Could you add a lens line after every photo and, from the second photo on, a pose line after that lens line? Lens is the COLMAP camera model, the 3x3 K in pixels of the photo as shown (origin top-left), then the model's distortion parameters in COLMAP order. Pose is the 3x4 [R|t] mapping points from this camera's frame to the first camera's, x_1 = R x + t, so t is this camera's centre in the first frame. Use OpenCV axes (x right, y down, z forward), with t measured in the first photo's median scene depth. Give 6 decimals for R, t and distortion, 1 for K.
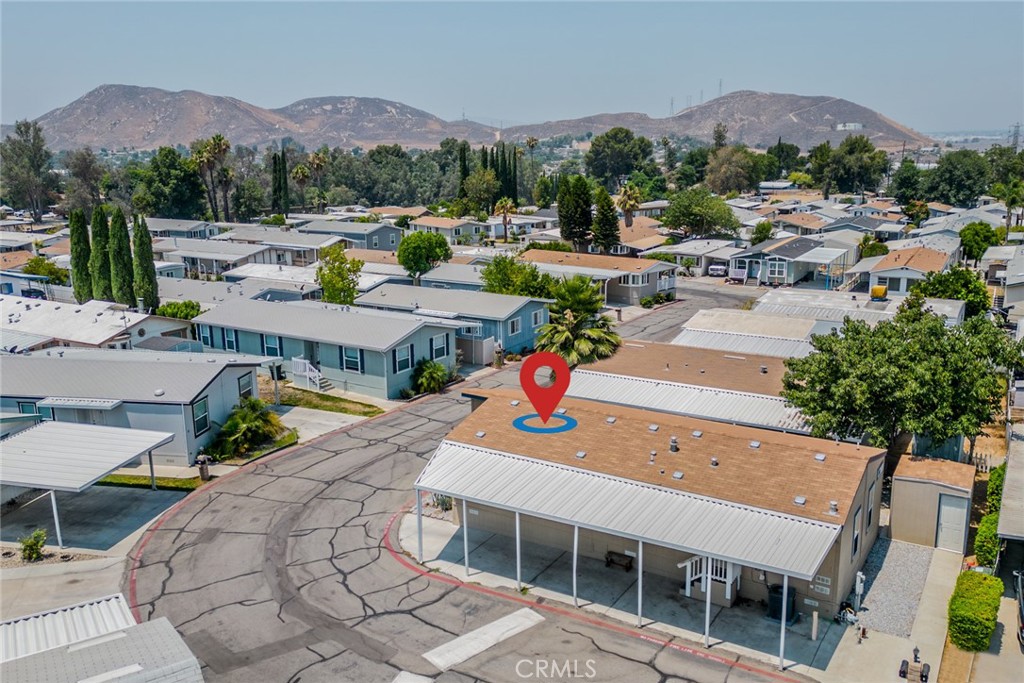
lens RADIAL K [[849.9, 0, 512.0], [0, 849.9, 341.5], [0, 0, 1]] dist [0.111683, -0.143656]
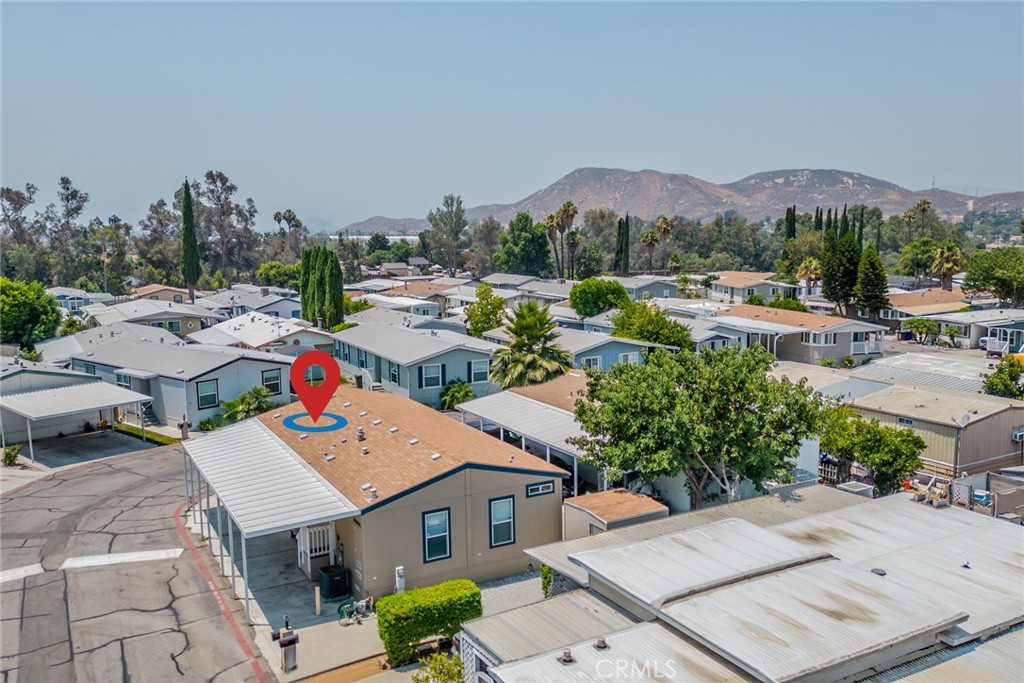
lens RADIAL K [[849.9, 0, 512.0], [0, 849.9, 341.5], [0, 0, 1]] dist [0.111683, -0.143656]
pose [[0.869730, 0.068616, -0.488735, 0.154460], [-0.109004, 0.992539, -0.054631, 0.007617], [0.481340, 0.100788, 0.870720, 0.027222]]
